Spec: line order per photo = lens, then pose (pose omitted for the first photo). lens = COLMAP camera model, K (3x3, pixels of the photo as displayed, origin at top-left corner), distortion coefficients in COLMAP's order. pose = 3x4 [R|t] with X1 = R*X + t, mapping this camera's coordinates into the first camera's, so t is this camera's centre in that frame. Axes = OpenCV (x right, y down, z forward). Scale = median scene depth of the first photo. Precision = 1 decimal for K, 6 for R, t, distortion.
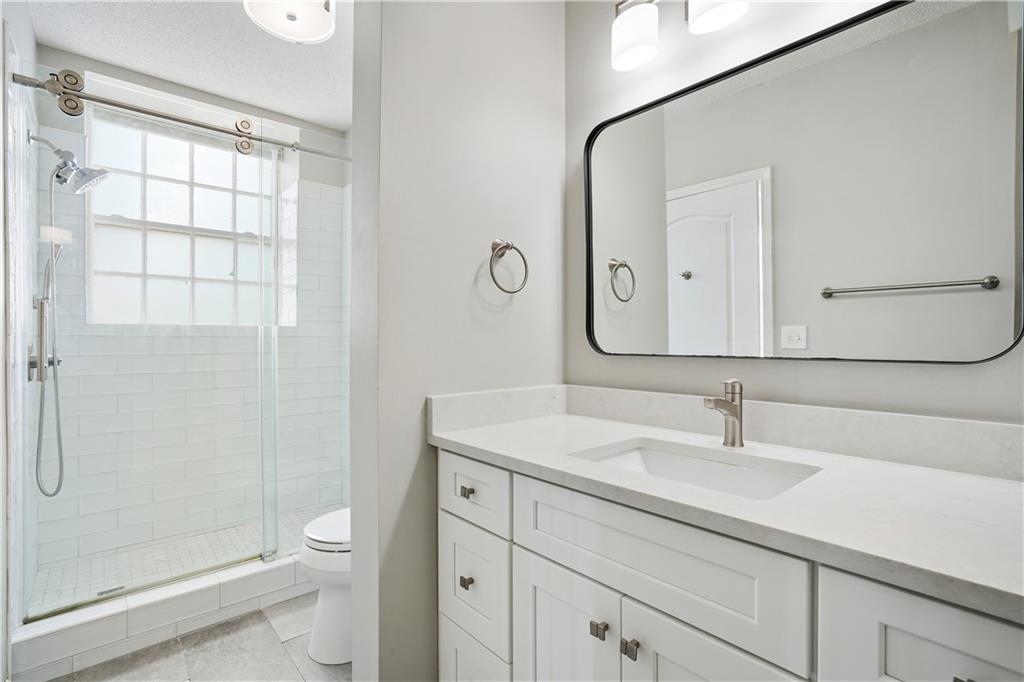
lens RADIAL K [[477.8, 0, 502.1], [0, 477.8, 337.4], [0, 0, 1]] dist [0.000727, 0.000446]
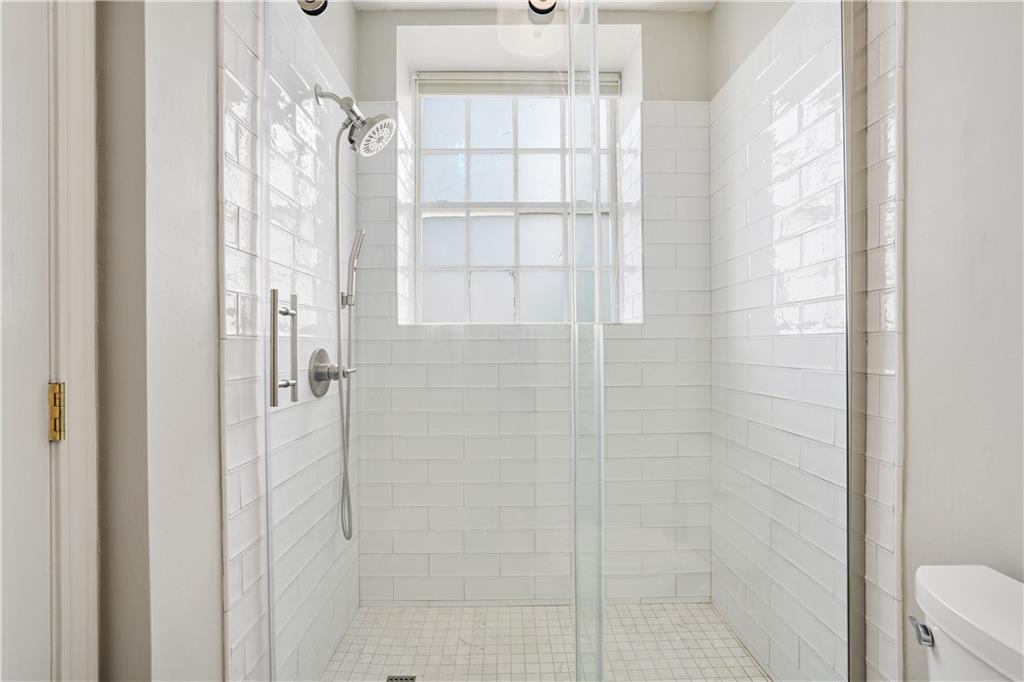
lens RADIAL K [[477.8, 0, 502.1], [0, 477.8, 337.4], [0, 0, 1]] dist [0.000727, 0.000446]
pose [[0.755694, -0.002989, -0.654918, -0.160987], [0.007431, 0.999964, 0.004010, -0.008204], [0.654883, -0.007897, 0.755689, 0.429357]]
